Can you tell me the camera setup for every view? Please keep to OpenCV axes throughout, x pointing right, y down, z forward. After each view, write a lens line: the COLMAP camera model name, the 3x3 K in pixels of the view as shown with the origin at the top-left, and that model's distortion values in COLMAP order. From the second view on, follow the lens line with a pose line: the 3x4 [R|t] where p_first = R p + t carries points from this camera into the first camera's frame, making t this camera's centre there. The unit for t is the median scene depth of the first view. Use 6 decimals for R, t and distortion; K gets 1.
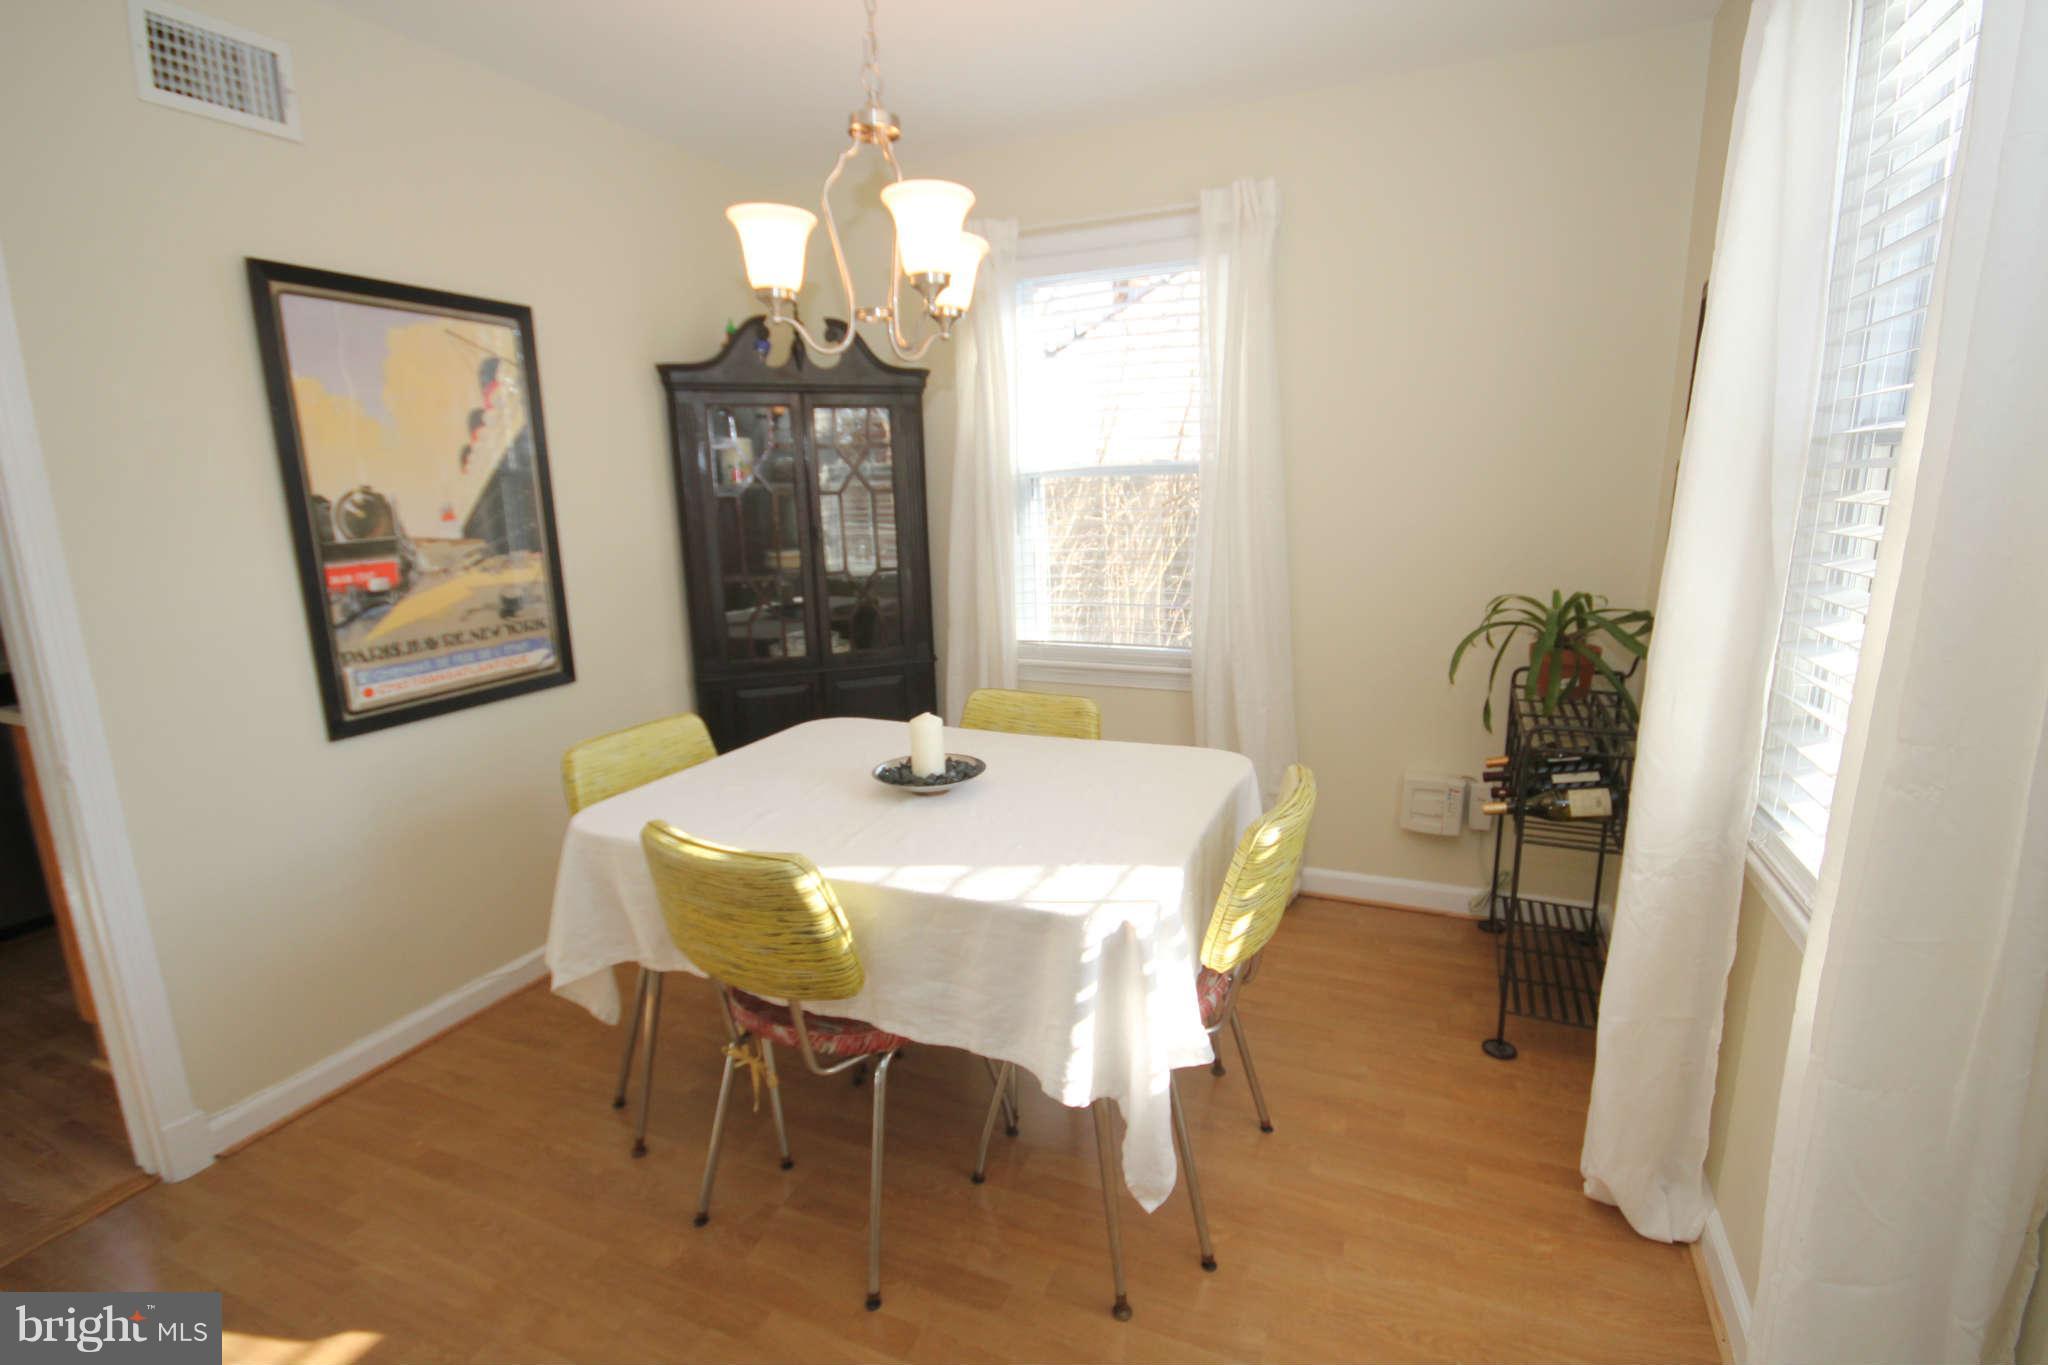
lens RADIAL K [[943.4, 0, 1031.3], [0, 943.4, 687.2], [0, 0, 1]] dist [0.001028, -0.003461]
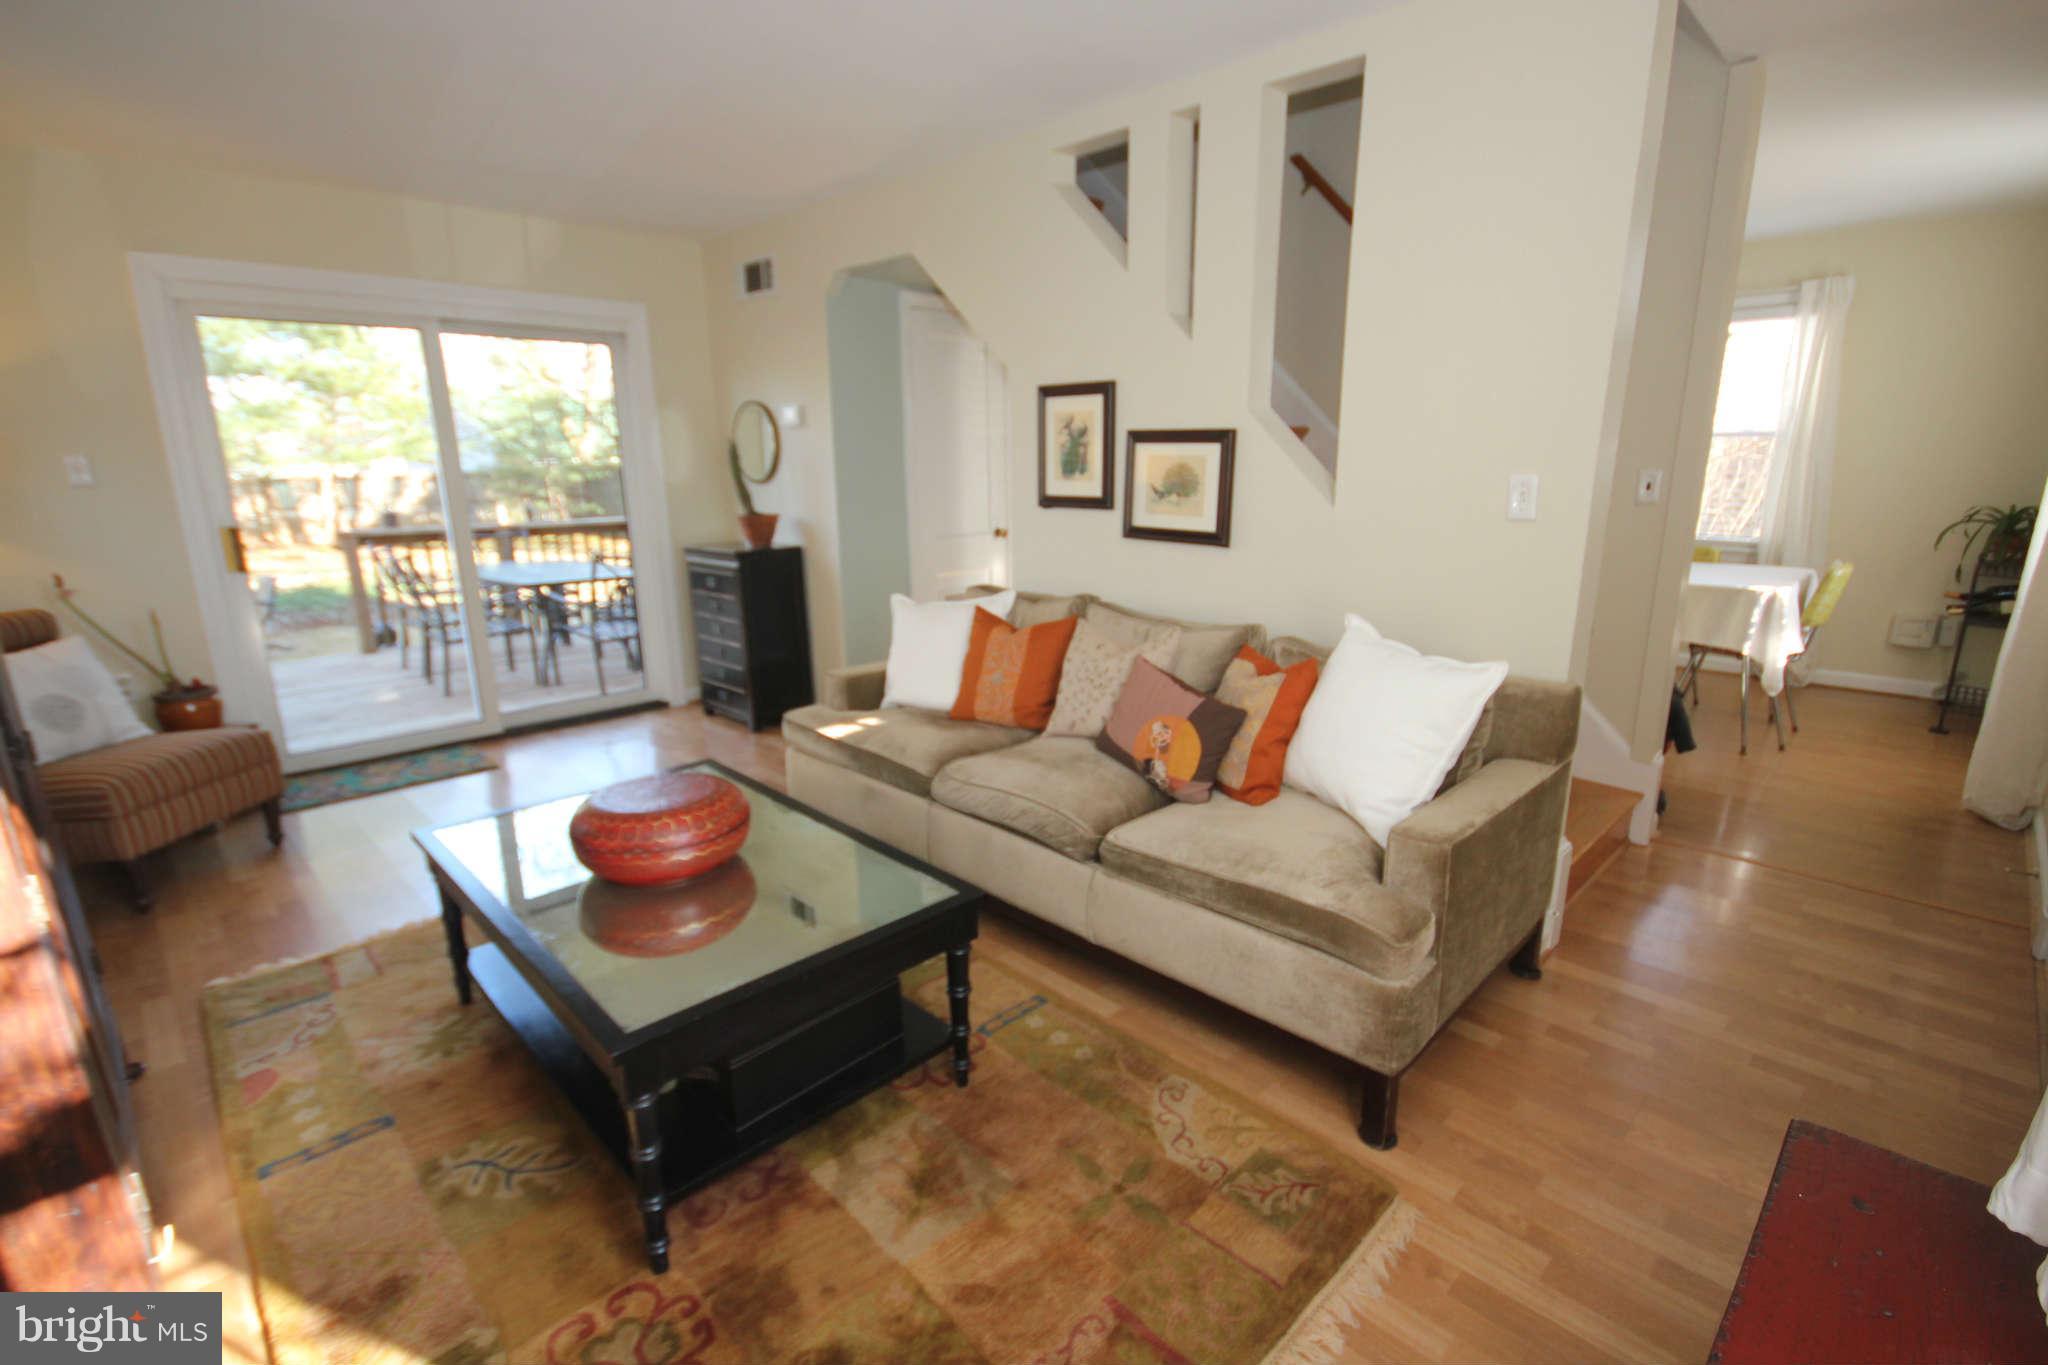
lens RADIAL K [[943.4, 0, 1031.3], [0, 943.4, 687.2], [0, 0, 1]] dist [0.001028, -0.003461]
pose [[0.932767, 0.103342, -0.345348, -0.470657], [-0.088677, 0.994368, 0.058041, 0.262365], [0.349402, -0.023514, 0.936678, -1.168455]]
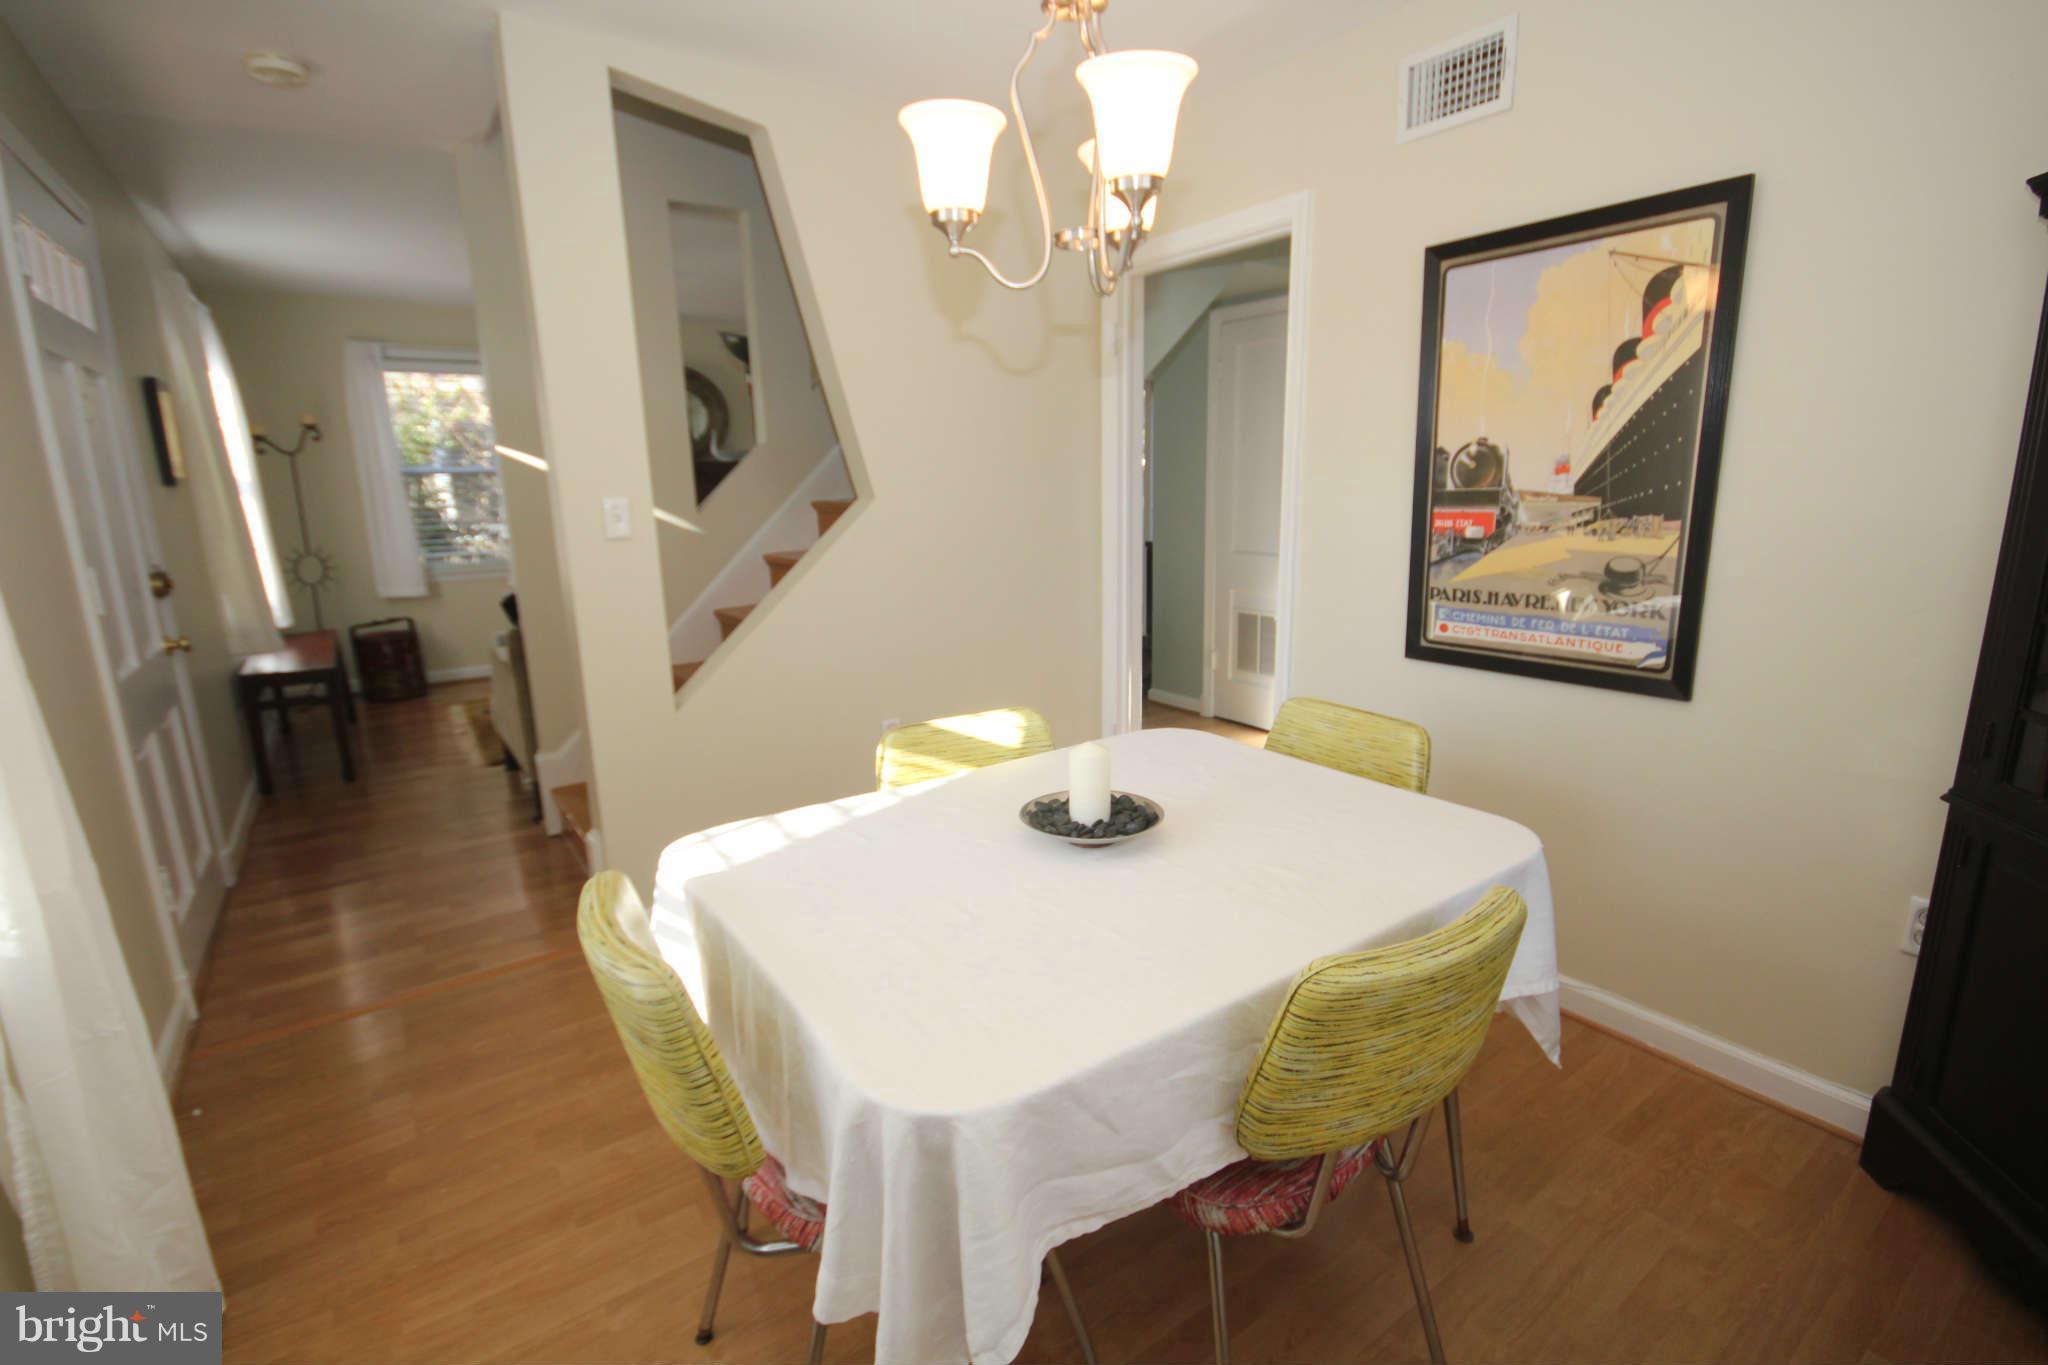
lens RADIAL K [[943.4, 0, 1031.3], [0, 943.4, 687.2], [0, 0, 1]] dist [0.001028, -0.003461]
pose [[-0.518624, 0.224848, -0.824908, 0.478559], [-0.145048, 0.927679, 0.344054, -0.241694], [0.842609, 0.298086, -0.448502, 1.117826]]
